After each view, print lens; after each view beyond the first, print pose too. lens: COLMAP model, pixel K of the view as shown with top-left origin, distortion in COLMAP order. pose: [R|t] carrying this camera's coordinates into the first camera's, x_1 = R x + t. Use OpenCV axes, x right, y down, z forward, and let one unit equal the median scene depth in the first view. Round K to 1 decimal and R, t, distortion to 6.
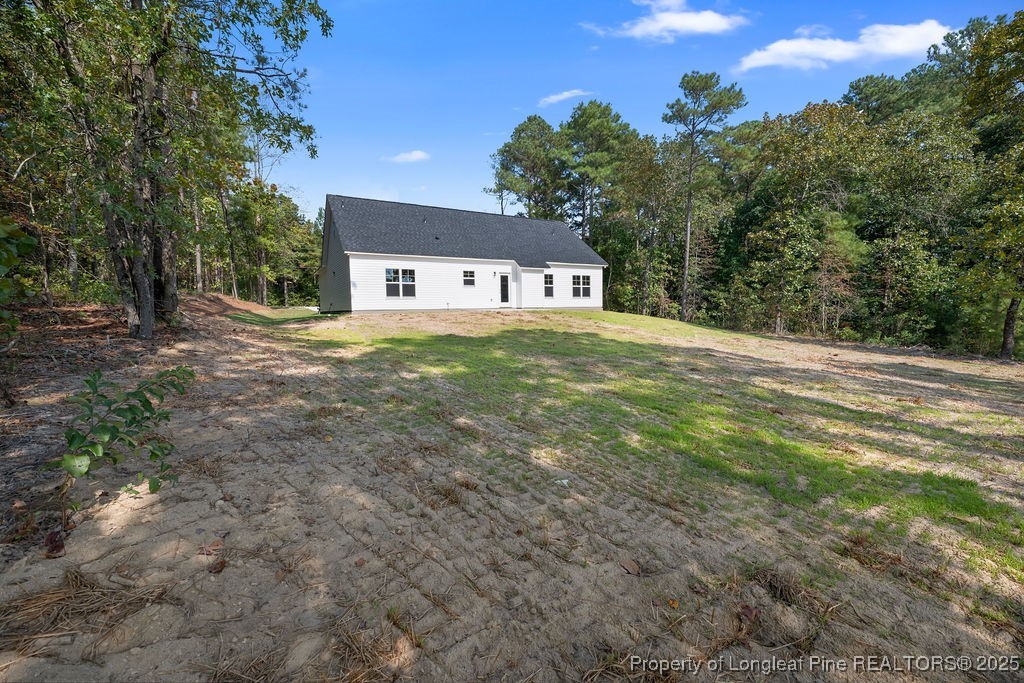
lens RADIAL K [[415.3, 0, 514.4], [0, 415.3, 326.8], [0, 0, 1]] dist [-0.000739, -0.000422]
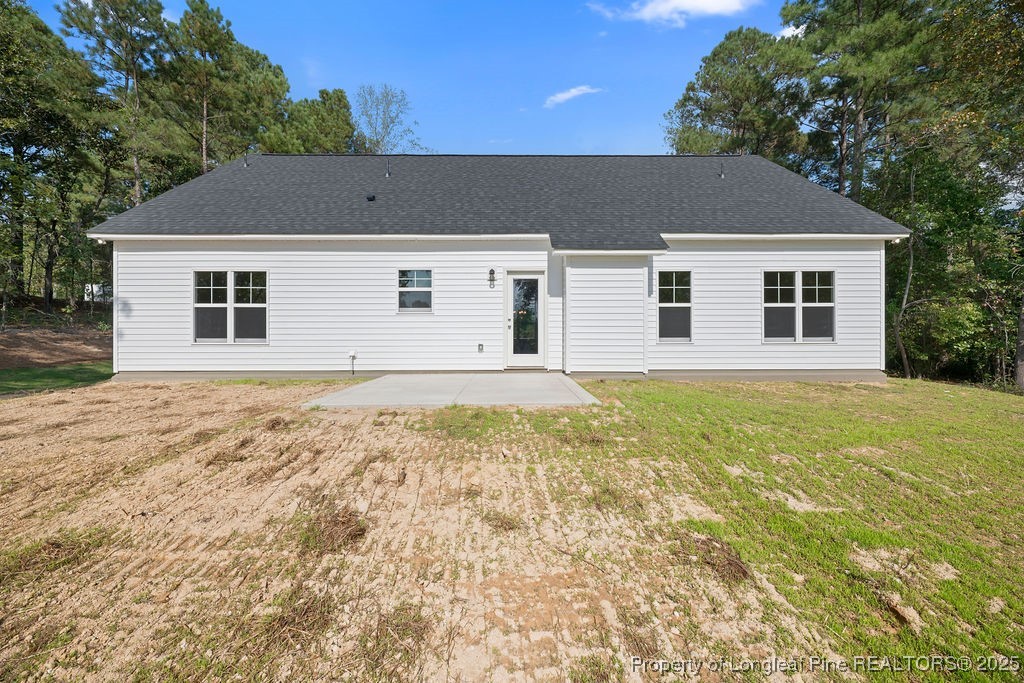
lens RADIAL K [[415.3, 0, 514.4], [0, 415.3, 326.8], [0, 0, 1]] dist [-0.000739, -0.000422]
pose [[0.868143, 0.008900, -0.496234, 0.144915], [-0.032691, 0.998693, -0.039281, -0.067909], [0.495236, 0.050324, 0.867300, 0.685143]]
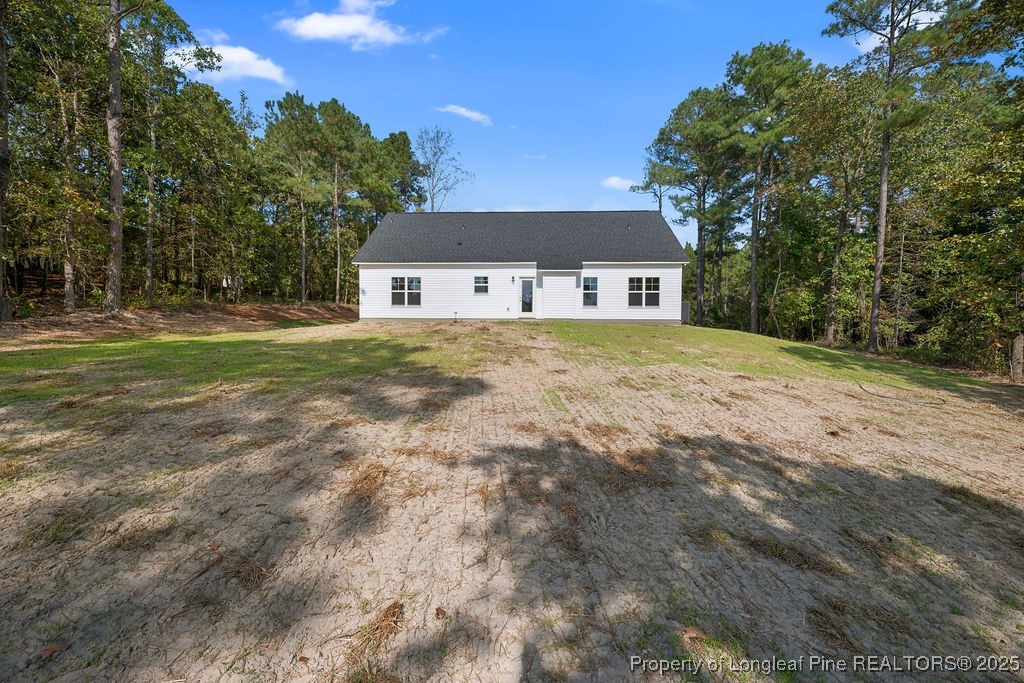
lens RADIAL K [[415.3, 0, 514.4], [0, 415.3, 326.8], [0, 0, 1]] dist [-0.000739, -0.000422]
pose [[0.836136, 0.030406, -0.547679, 0.421701], [-0.041594, 0.999102, -0.008033, -0.020993], [0.546943, 0.029497, 0.836650, 0.275694]]
